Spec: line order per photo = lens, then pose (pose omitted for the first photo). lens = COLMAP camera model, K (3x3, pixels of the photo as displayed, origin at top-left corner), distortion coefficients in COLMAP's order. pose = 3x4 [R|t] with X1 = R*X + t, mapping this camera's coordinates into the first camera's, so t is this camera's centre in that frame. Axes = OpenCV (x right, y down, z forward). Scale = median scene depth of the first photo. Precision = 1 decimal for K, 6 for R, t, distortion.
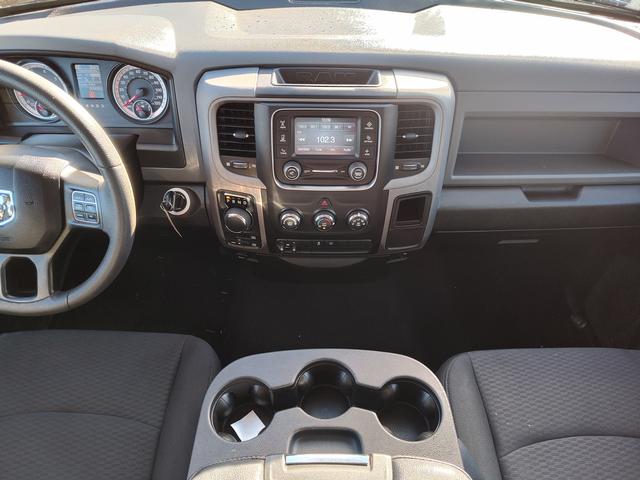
lens RADIAL K [[434.6, 0, 322.0], [0, 434.6, 239.4], [0, 0, 1]] dist [0.023662, -0.007464]
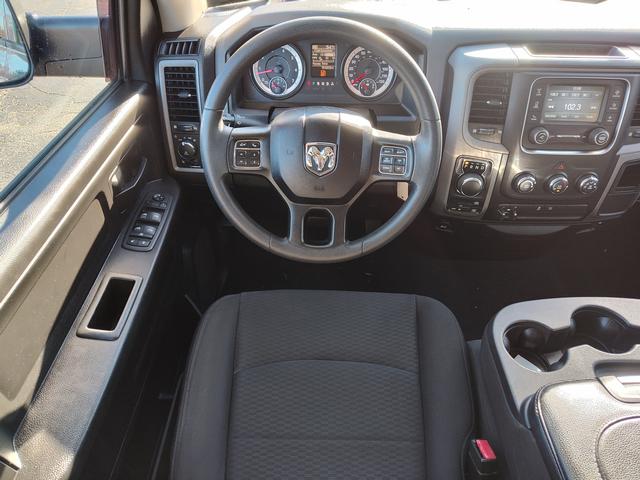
lens RADIAL K [[434.6, 0, 323.1], [0, 434.6, 237.9], [0, 0, 1]] dist [0.023662, -0.007464]
pose [[0.999946, 0.003400, 0.009851, -0.622306], [-0.002962, 0.999018, -0.044218, 0.148654], [-0.009992, 0.044186, 0.998973, -0.078839]]
